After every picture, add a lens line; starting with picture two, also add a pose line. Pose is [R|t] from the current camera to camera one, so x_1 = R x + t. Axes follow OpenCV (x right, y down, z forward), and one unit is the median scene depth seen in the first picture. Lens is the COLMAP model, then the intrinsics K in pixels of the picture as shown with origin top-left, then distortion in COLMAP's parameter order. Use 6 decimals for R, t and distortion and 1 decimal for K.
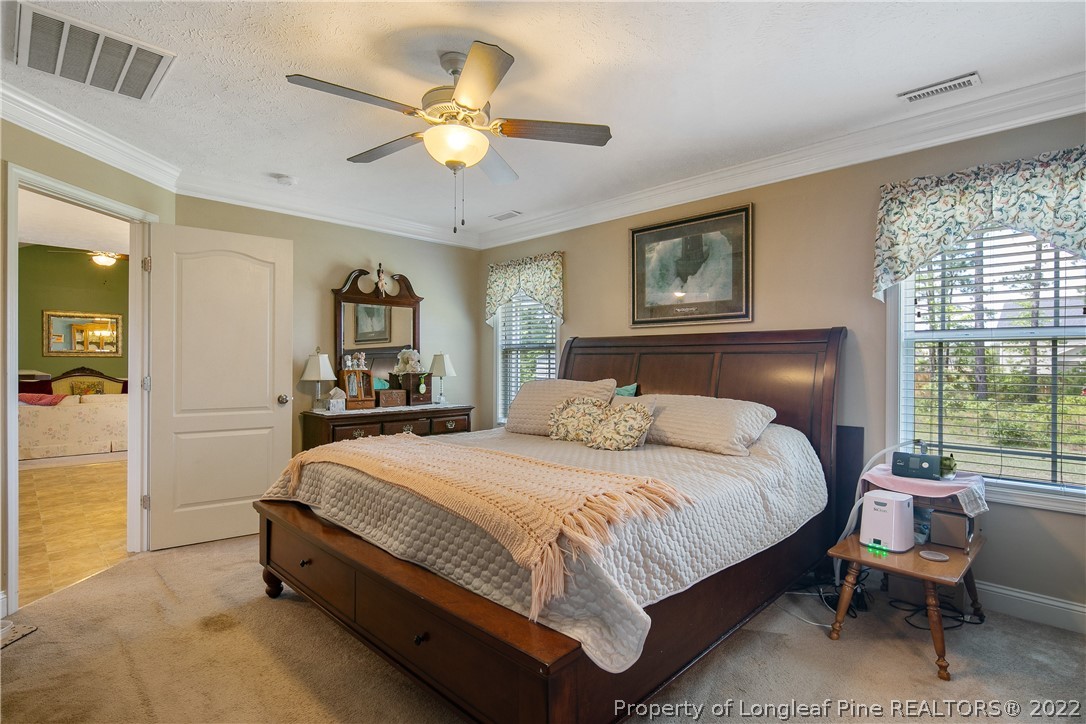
lens RADIAL K [[524.6, 0, 545.4], [0, 524.6, 358.3], [0, 0, 1]] dist [0.004208, -0.004442]
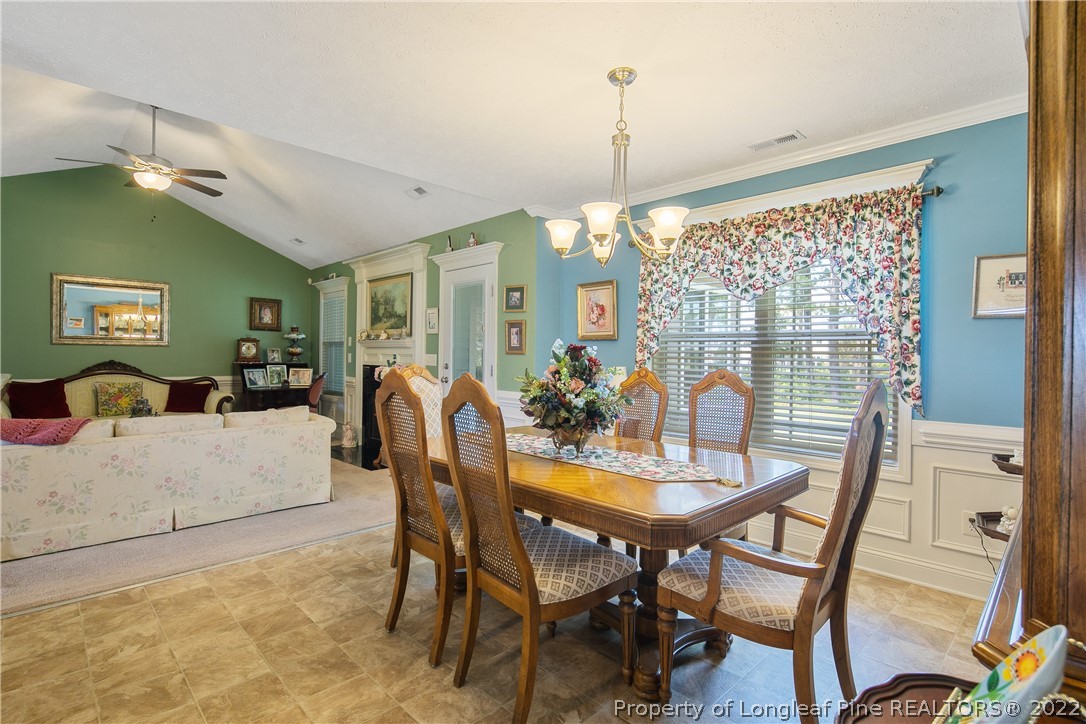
lens RADIAL K [[524.6, 0, 531.2], [0, 524.6, 347.2], [0, 0, 1]] dist [0.004208, -0.004442]
pose [[0.999309, 0.010209, -0.035734, -0.331607], [-0.010741, 0.999834, -0.014728, 0.003786], [0.035577, 0.015101, 0.999253, 0.359970]]
